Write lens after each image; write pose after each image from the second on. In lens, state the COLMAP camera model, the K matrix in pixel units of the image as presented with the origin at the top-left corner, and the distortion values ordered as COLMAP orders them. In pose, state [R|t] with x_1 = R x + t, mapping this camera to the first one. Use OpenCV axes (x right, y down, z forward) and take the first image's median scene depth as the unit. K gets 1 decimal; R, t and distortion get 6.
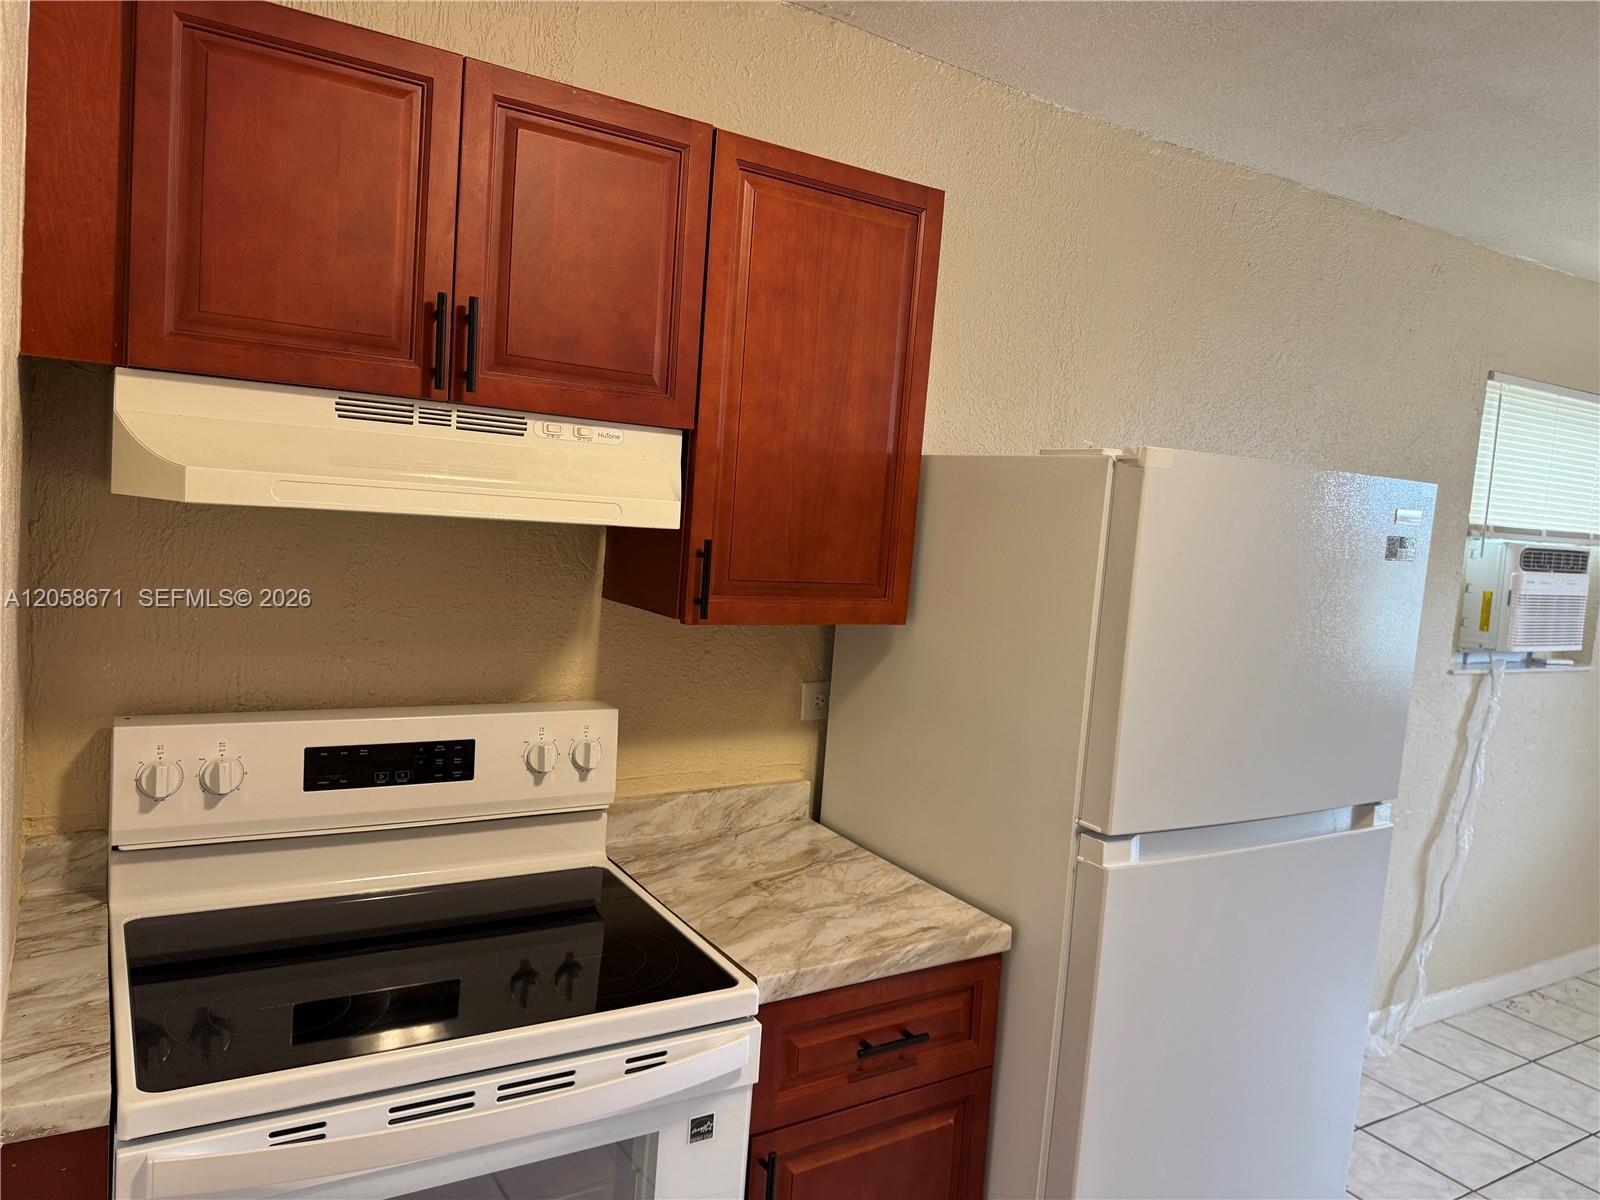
lens RADIAL K [[1123.2, 0, 800.0], [0, 1123.2, 600.0], [0, 0, 1]] dist [0.070888, -0.082848]
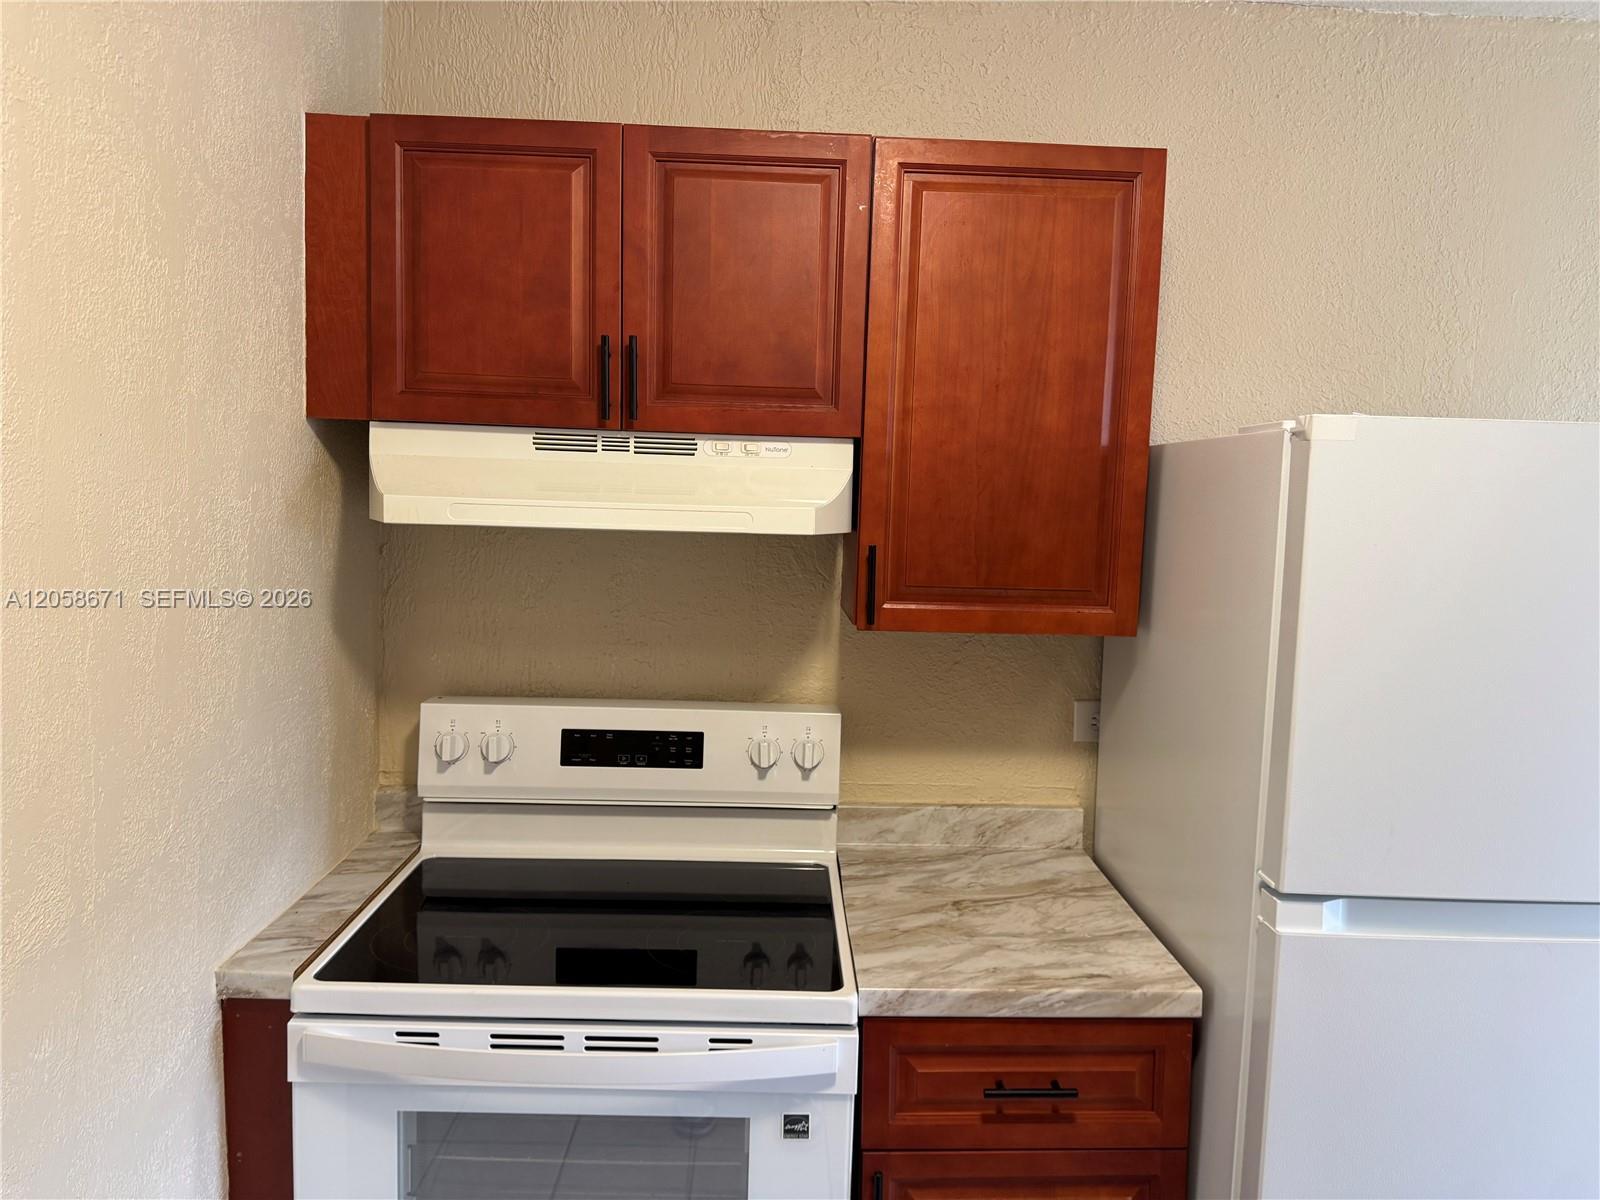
lens RADIAL K [[1123.2, 0, 800.0], [0, 1123.2, 600.0], [0, 0, 1]] dist [0.162092, -0.427592]
pose [[0.854495, -0.002504, -0.519454, 0.370162], [-0.010311, 0.999710, -0.021781, 0.016812], [0.519357, 0.023968, 0.854221, 0.103612]]
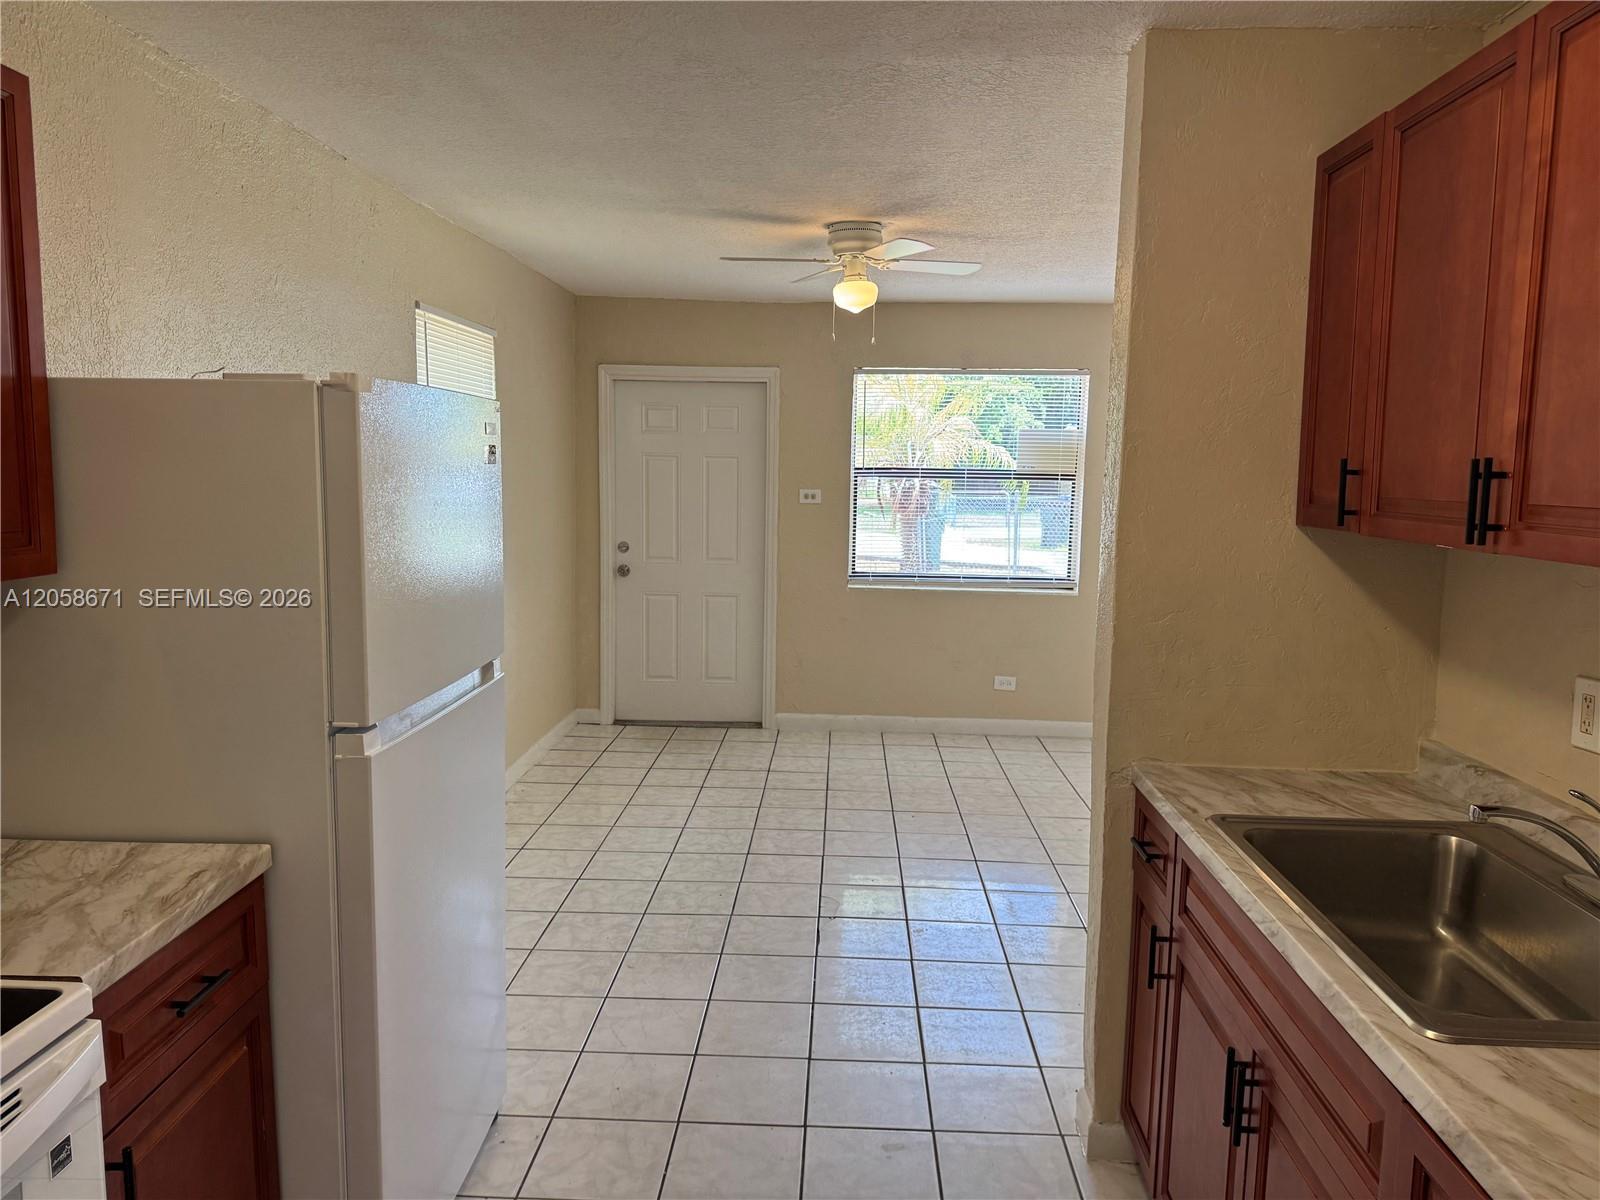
lens RADIAL K [[1123.2, 0, 800.0], [0, 1123.2, 600.0], [0, 0, 1]] dist [0.070888, -0.082848]
pose [[0.558158, -0.169301, 0.812279, -0.343382], [0.107100, 0.985473, 0.131806, -0.014627], [-0.822794, 0.013427, 0.568182, 0.014165]]
